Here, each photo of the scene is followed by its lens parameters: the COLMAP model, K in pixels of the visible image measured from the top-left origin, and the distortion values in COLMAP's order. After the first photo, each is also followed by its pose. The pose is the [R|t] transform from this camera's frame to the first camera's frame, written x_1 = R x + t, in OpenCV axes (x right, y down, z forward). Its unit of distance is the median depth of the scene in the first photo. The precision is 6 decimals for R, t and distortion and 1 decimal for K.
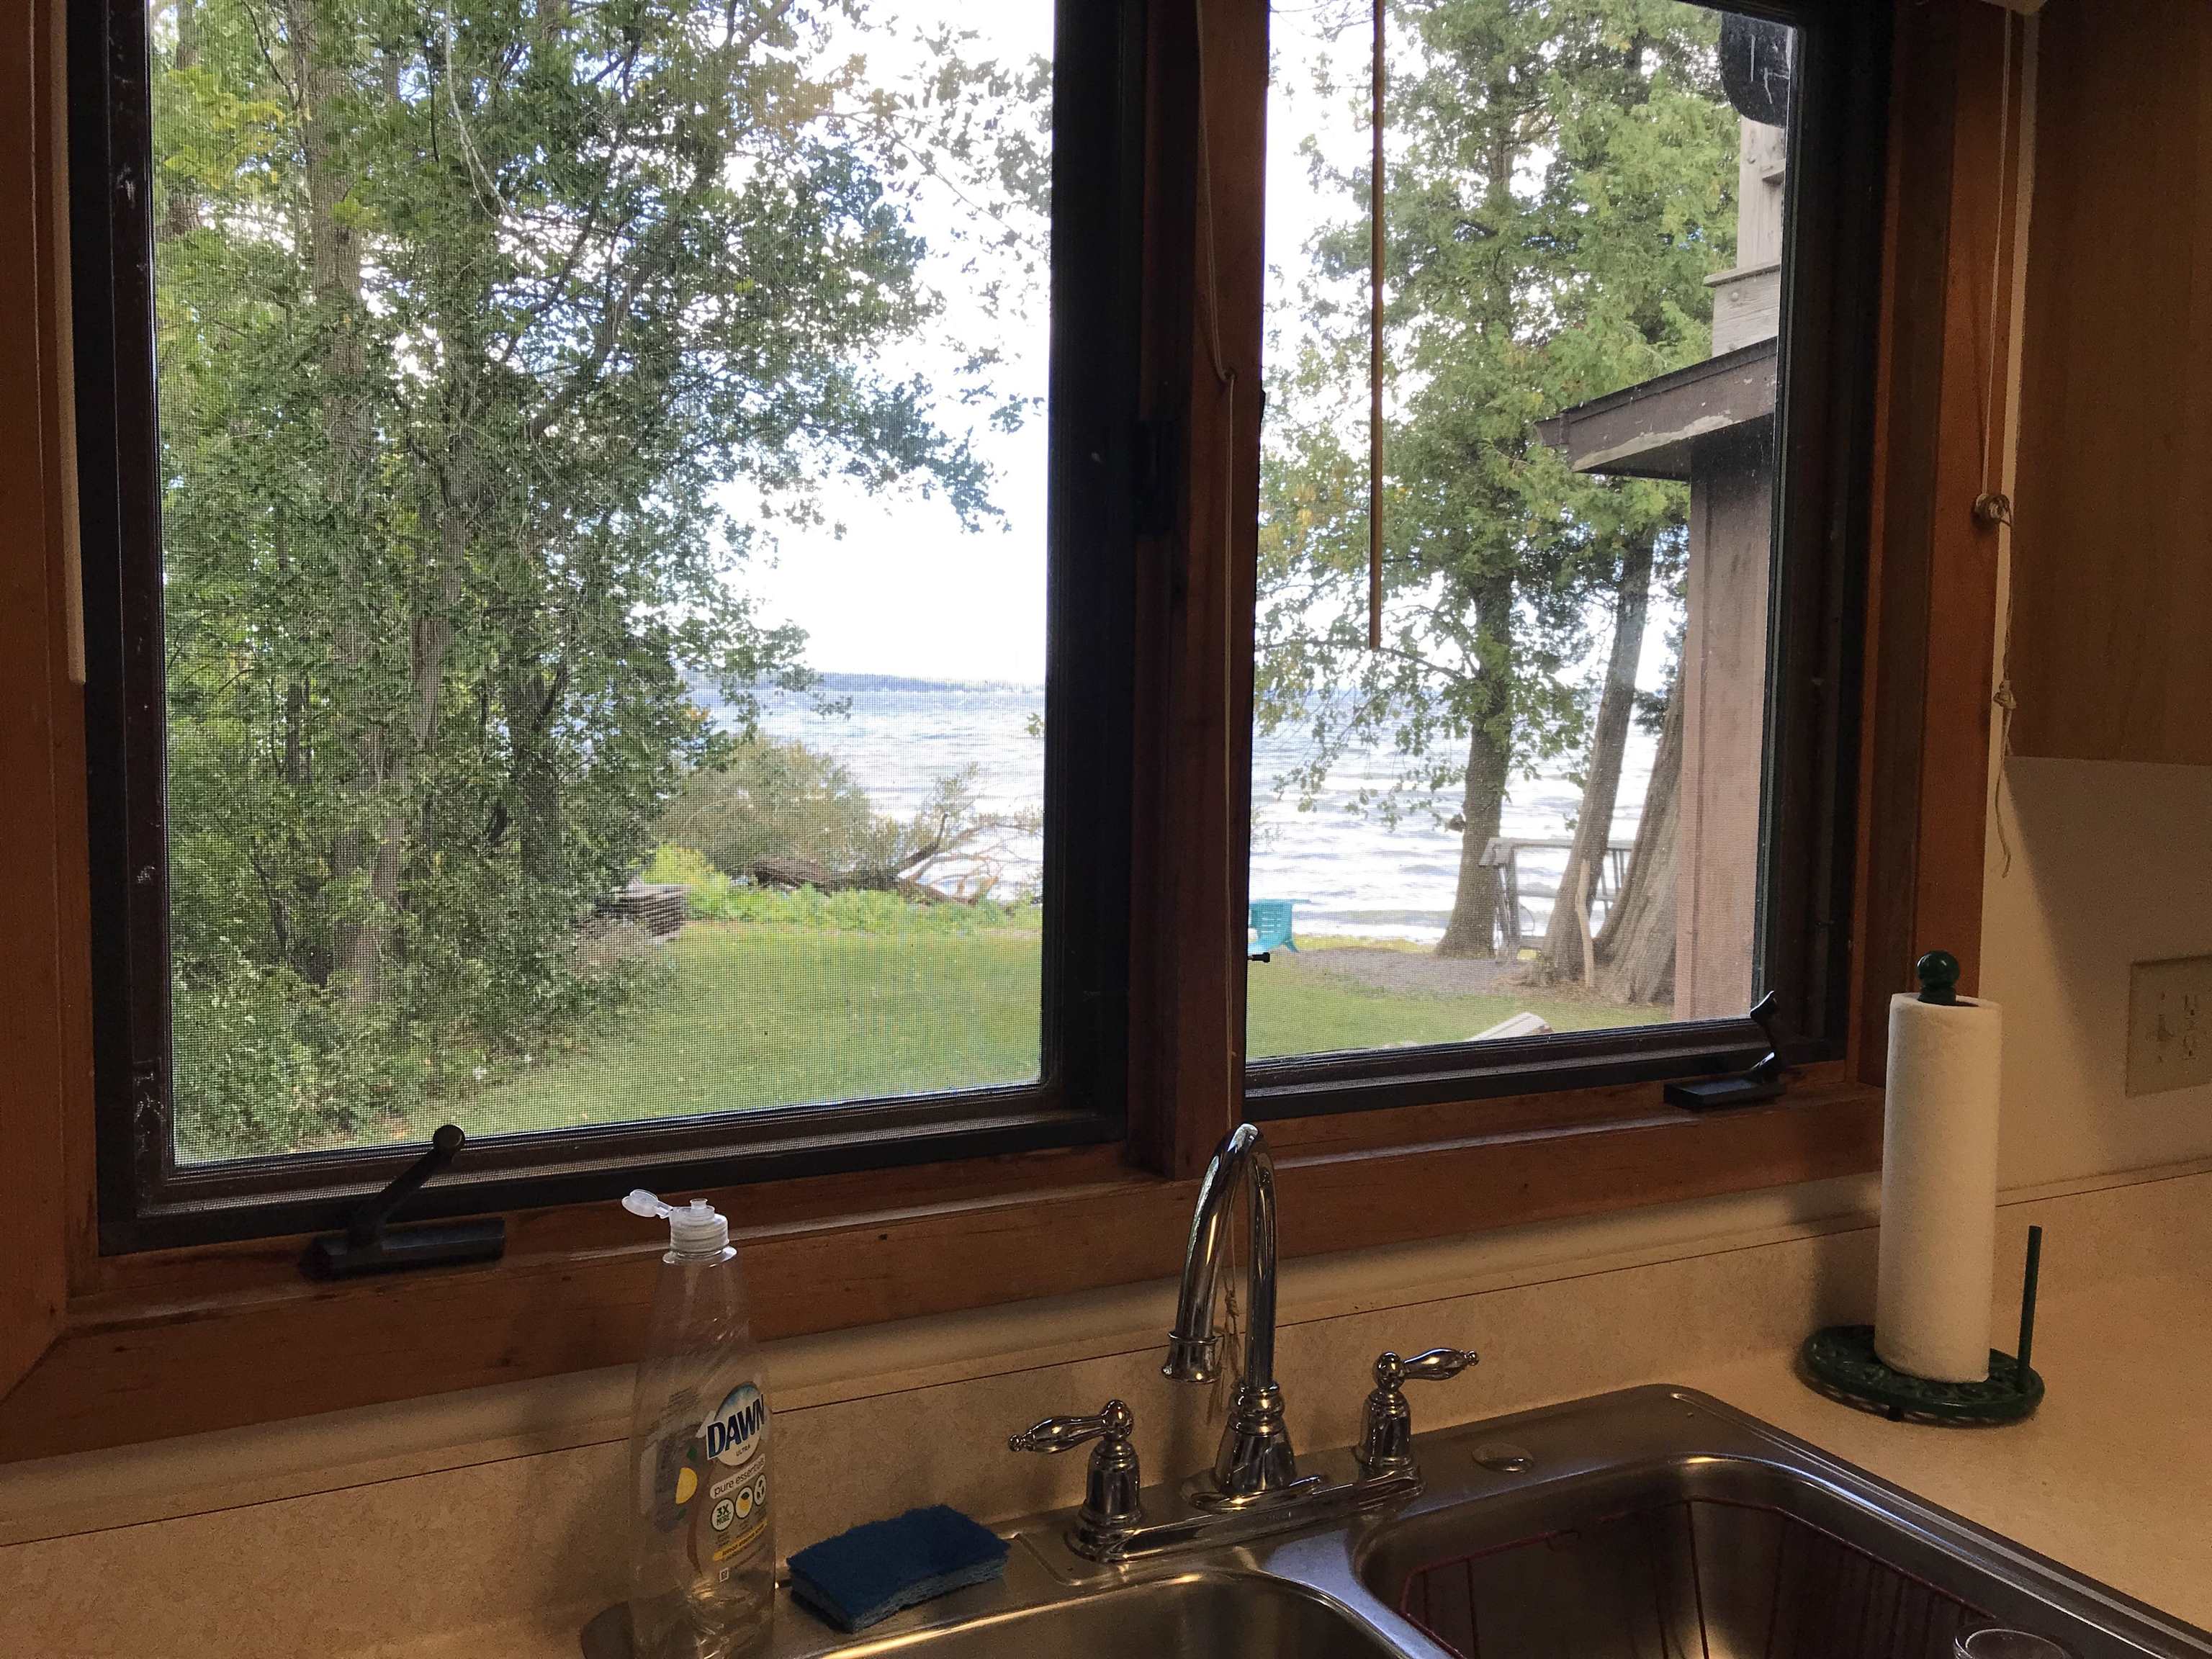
lens RADIAL K [[1820.4, 0, 1108.9], [0, 1820.4, 828.4], [0, 0, 1]] dist [-0.004276, -0.025029]
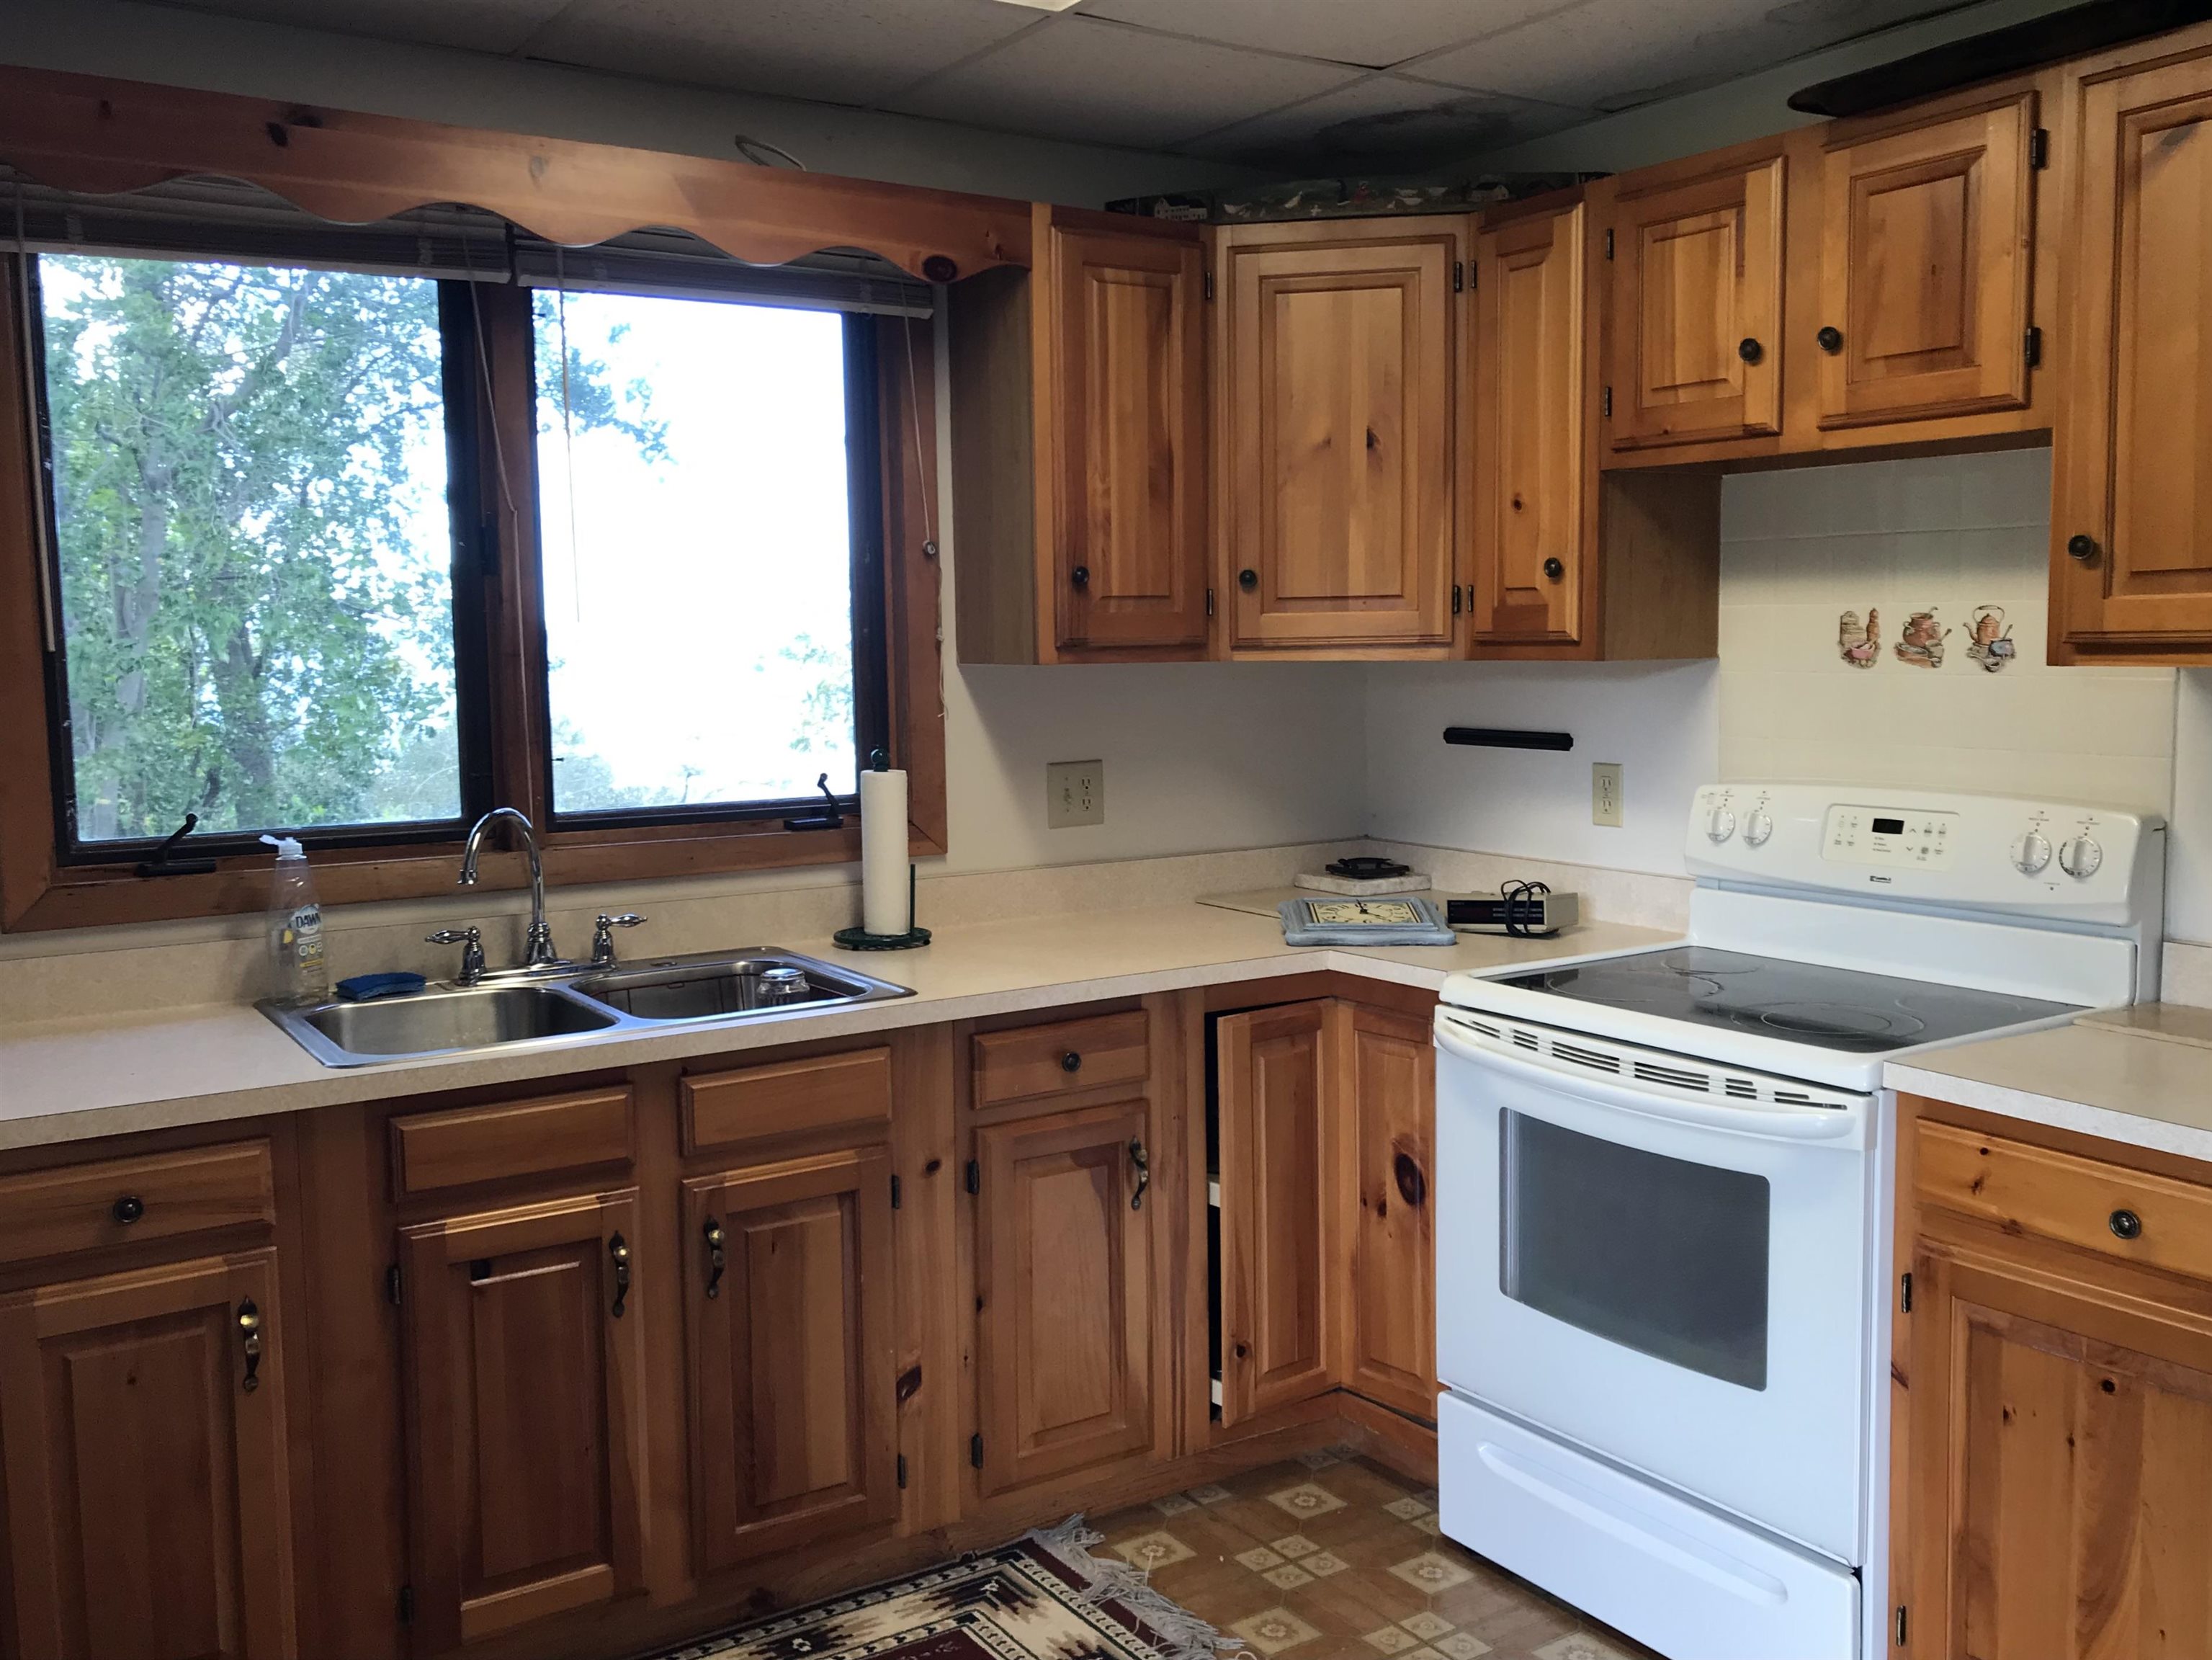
lens RADIAL K [[1820.7, 0, 1102.7], [0, 1820.7, 828.4], [0, 0, 1]] dist [-0.004276, -0.025029]
pose [[0.990532, -0.043108, 0.130340, 0.464410], [0.039251, 0.998716, 0.032022, 0.112862], [-0.131553, -0.026603, 0.990952, -1.374017]]
